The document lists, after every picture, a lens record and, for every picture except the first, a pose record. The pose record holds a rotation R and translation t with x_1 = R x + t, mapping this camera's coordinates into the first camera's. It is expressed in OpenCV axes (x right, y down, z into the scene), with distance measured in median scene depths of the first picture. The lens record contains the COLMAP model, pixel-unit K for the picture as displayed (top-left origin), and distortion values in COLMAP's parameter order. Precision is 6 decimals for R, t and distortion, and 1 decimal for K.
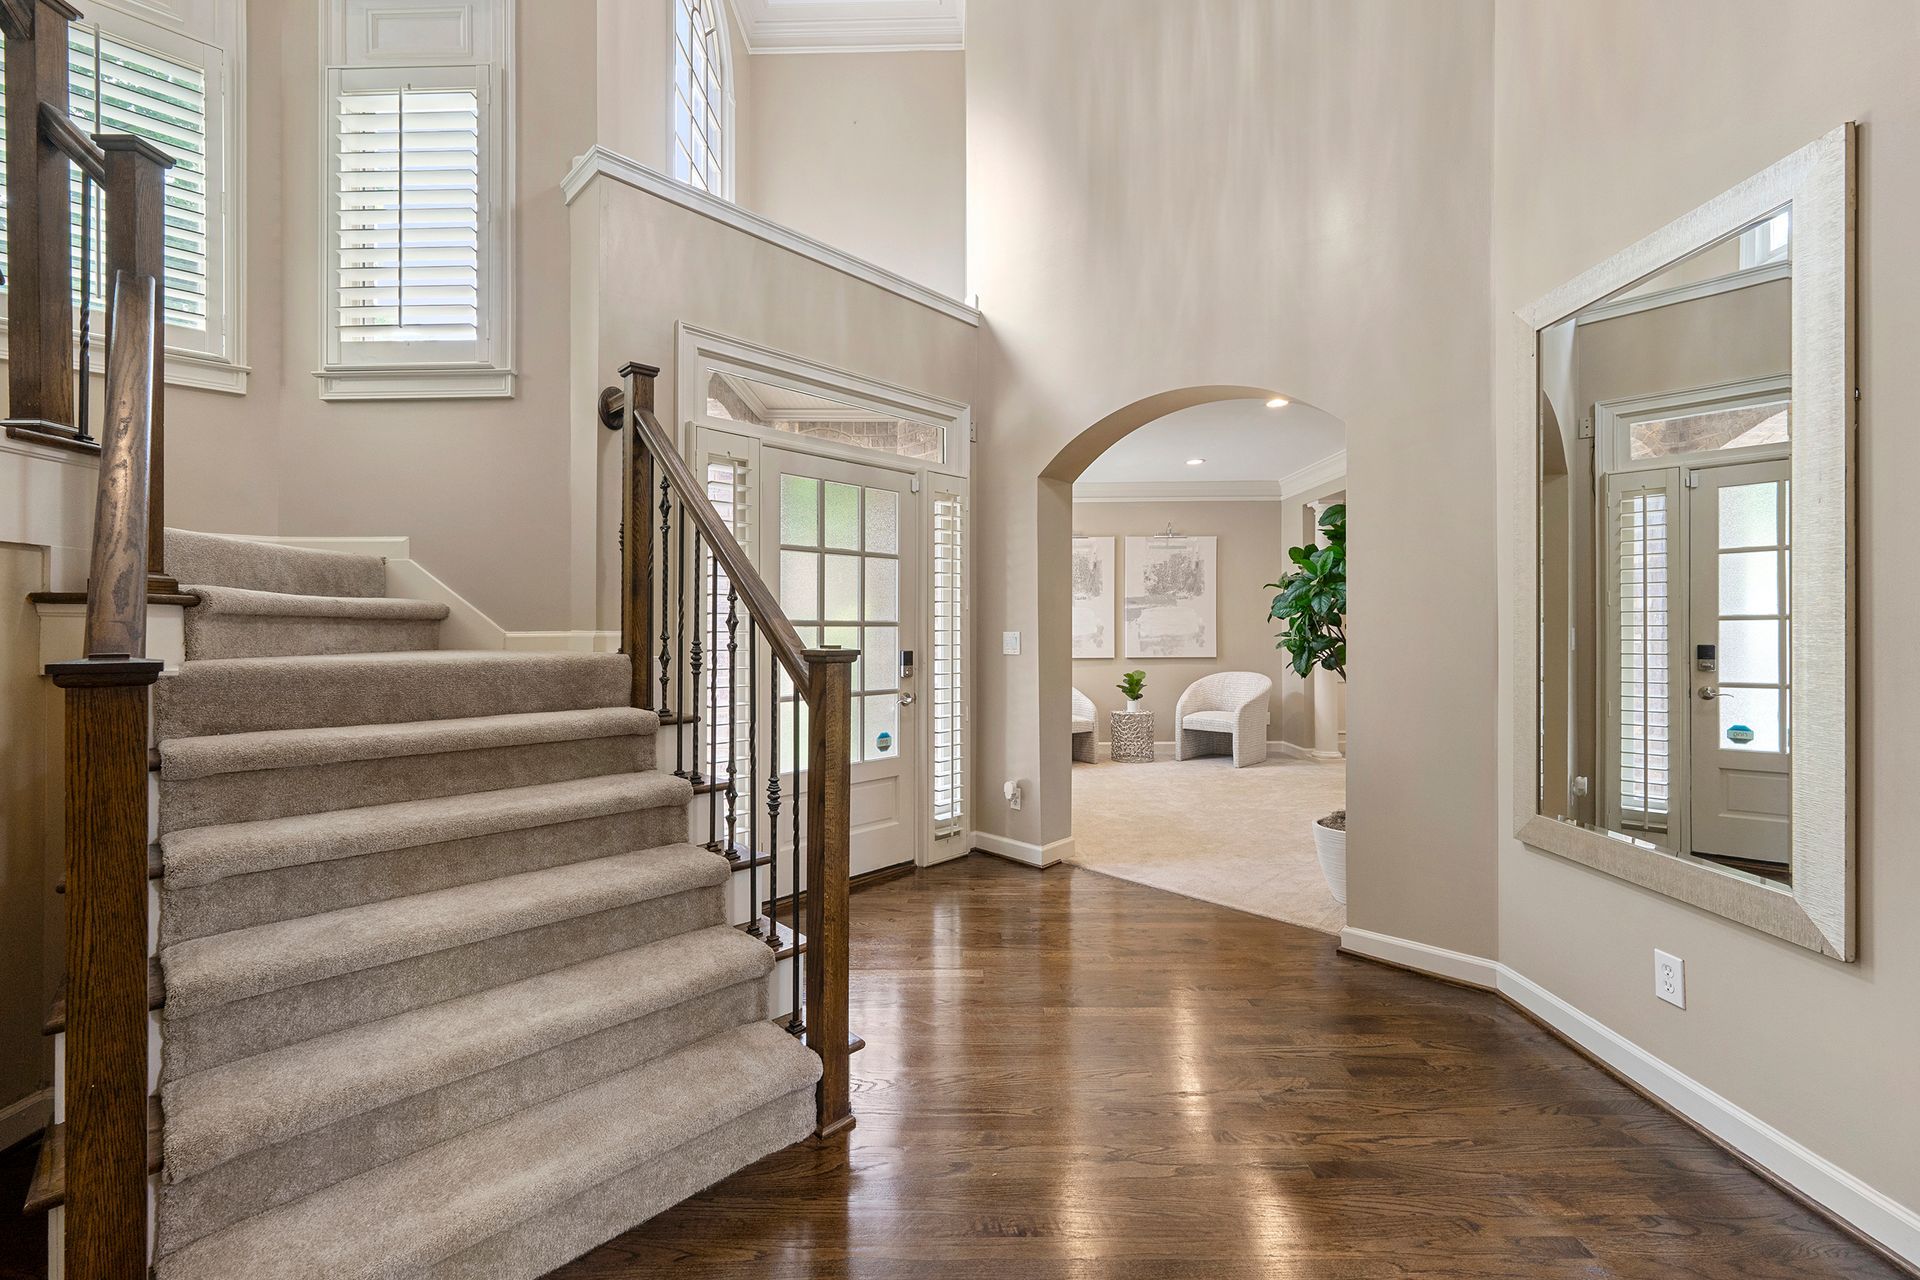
lens RADIAL K [[783.8, 0, 959.5], [0, 783.8, 630.8], [0, 0, 1]] dist [0.001074, -0.000998]
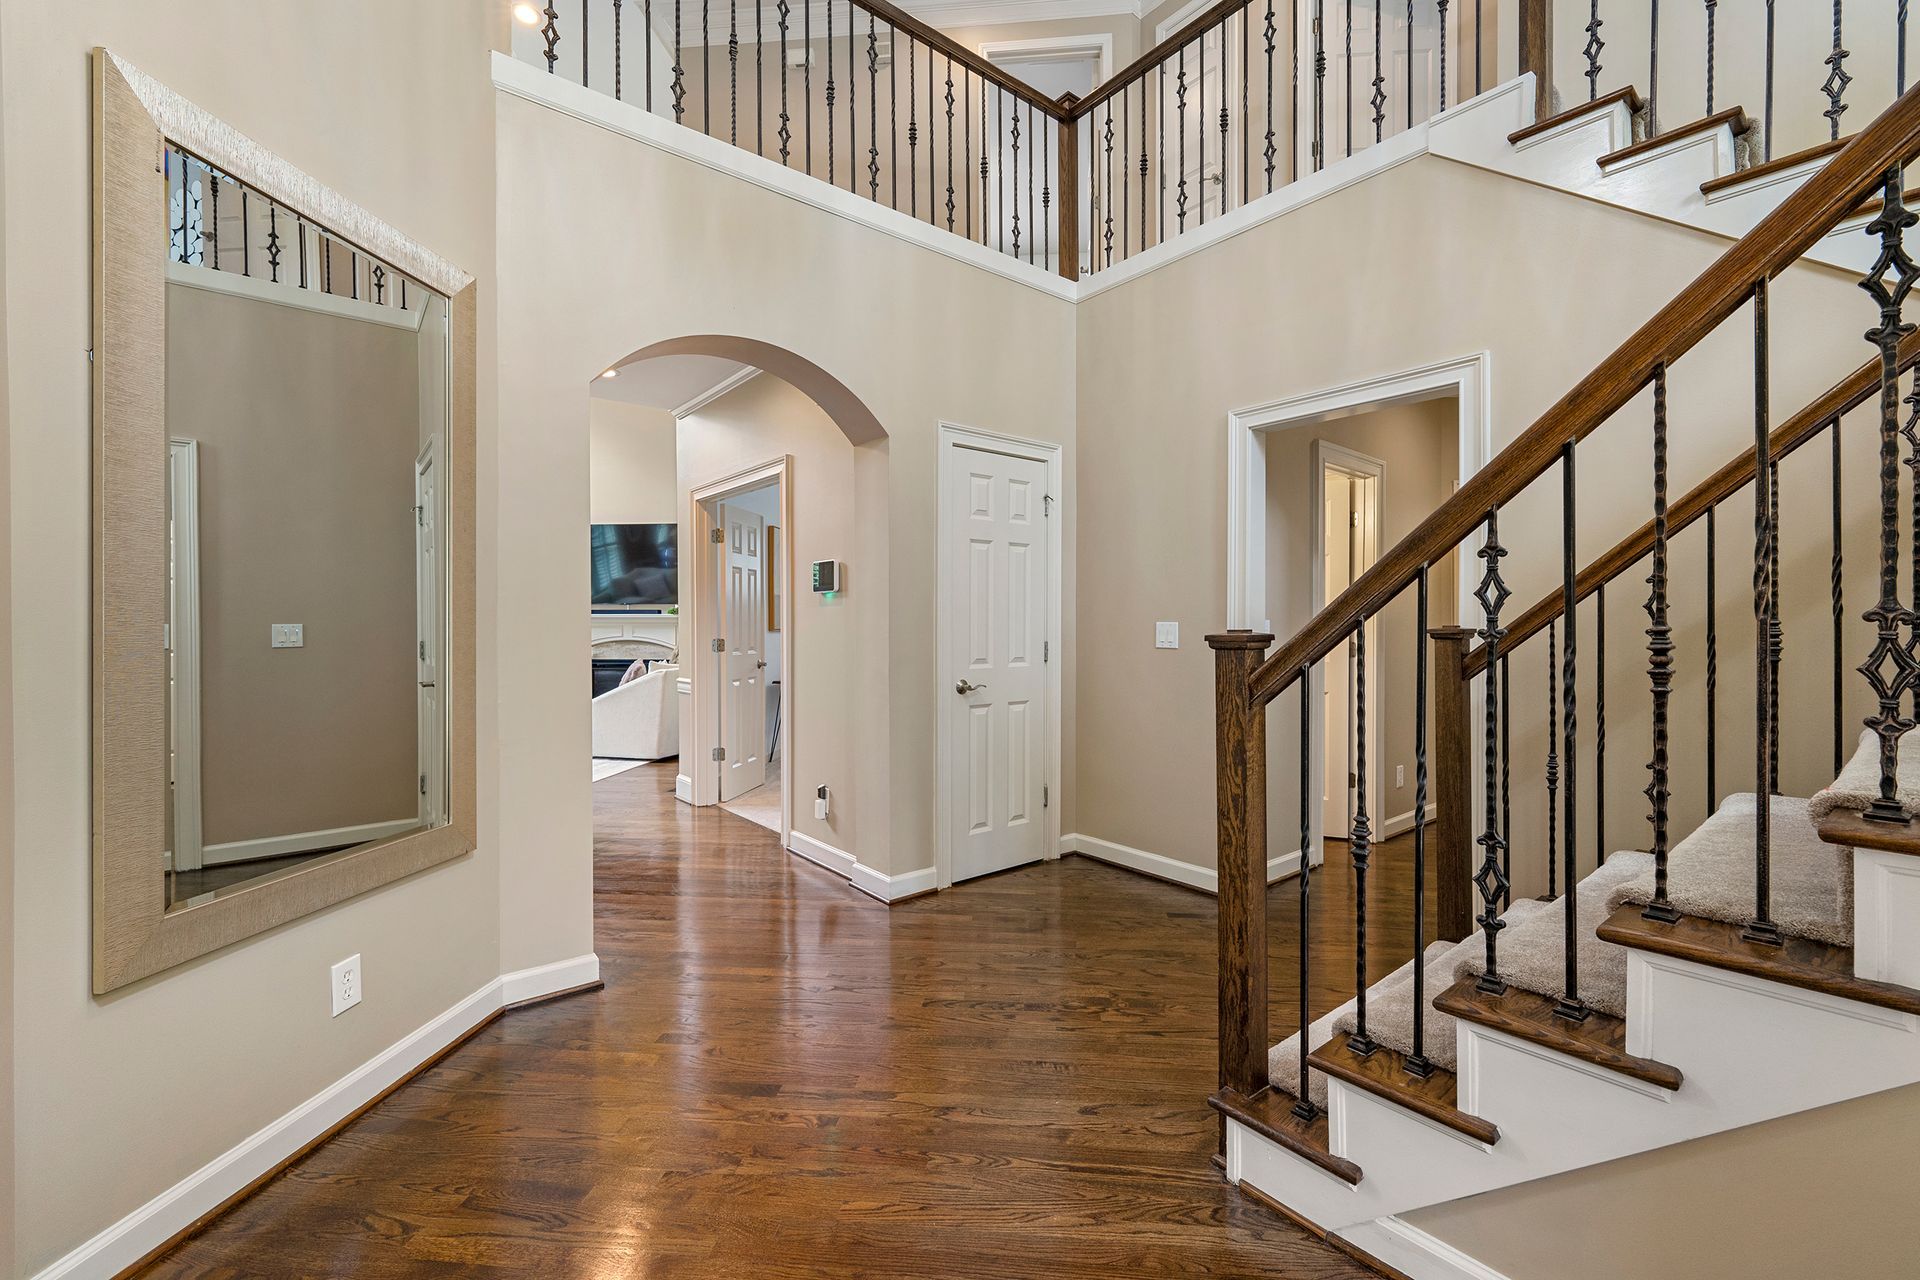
lens RADIAL K [[783.8, 0, 948.4], [0, 783.8, 631.3], [0, 0, 1]] dist [0.001074, -0.000998]
pose [[-0.995066, 0.007421, 0.098936, 0.071667], [0.007907, 0.999959, 0.004522, 0.014508], [-0.098899, 0.005282, -0.995083, 1.859824]]
